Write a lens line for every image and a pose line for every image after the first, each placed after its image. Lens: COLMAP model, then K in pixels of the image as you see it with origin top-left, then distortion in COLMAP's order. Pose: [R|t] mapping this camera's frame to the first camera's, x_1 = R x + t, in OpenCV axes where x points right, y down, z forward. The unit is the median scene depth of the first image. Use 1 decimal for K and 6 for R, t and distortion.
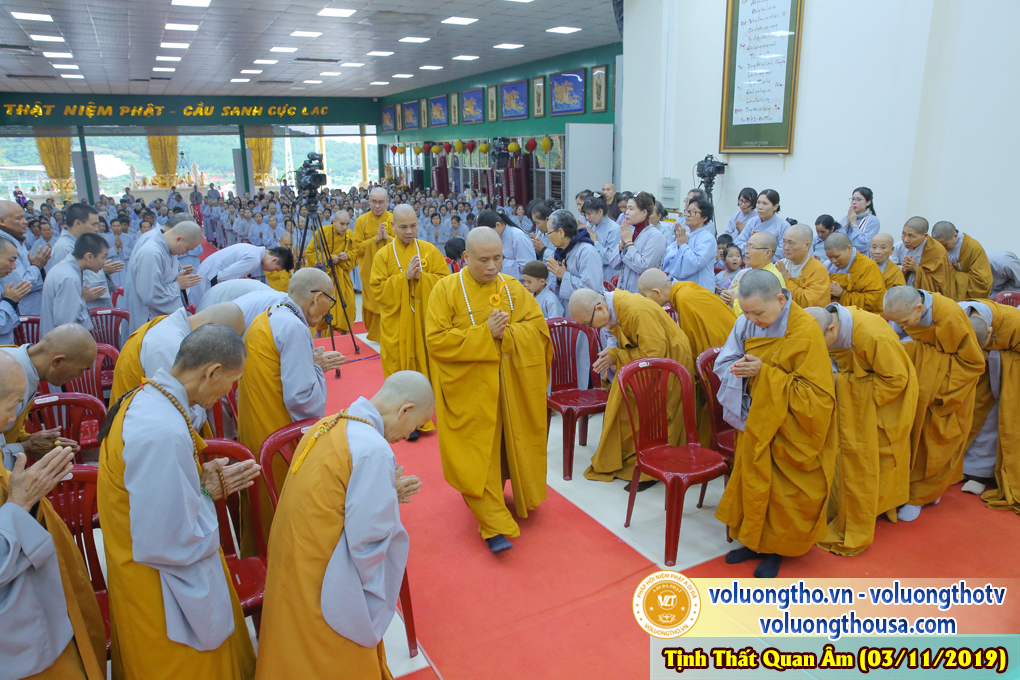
lens RADIAL K [[695.7, 0, 511.1], [0, 695.7, 335.9], [0, 0, 1]] dist [-0.107912, 0.084833]
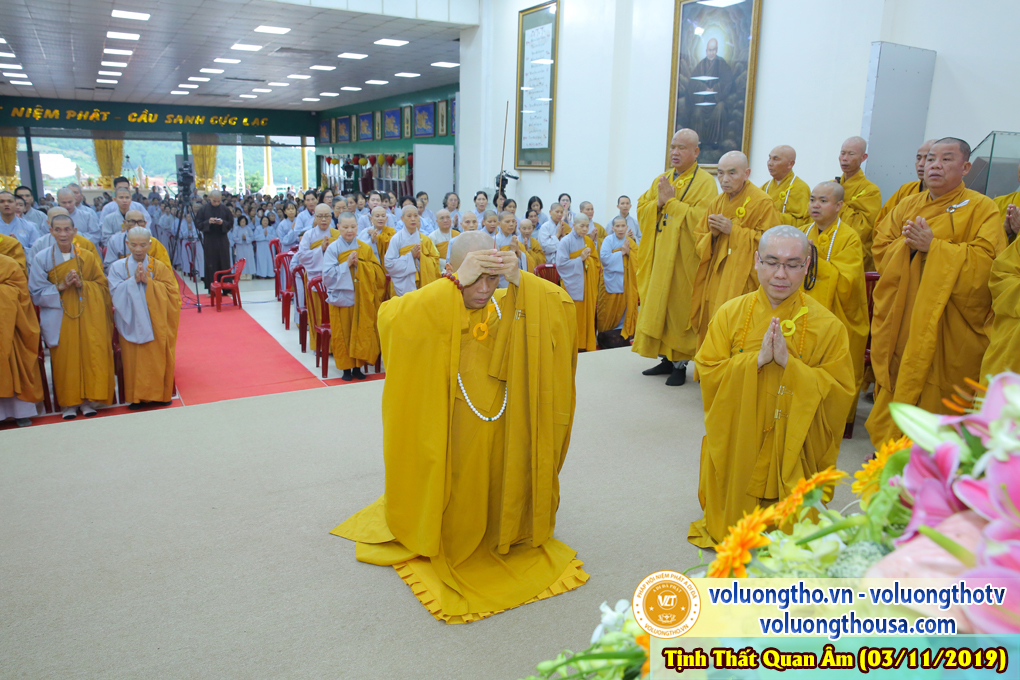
lens RADIAL K [[724.6, 0, 509.7], [0, 724.6, 334.1], [0, 0, 1]] dist [-0.098377, 0.088157]
pose [[0.998902, 0.024324, 0.040046, 0.079495], [-0.023003, 0.999187, -0.033119, 0.031905], [-0.040819, 0.032162, 0.998649, -0.124450]]
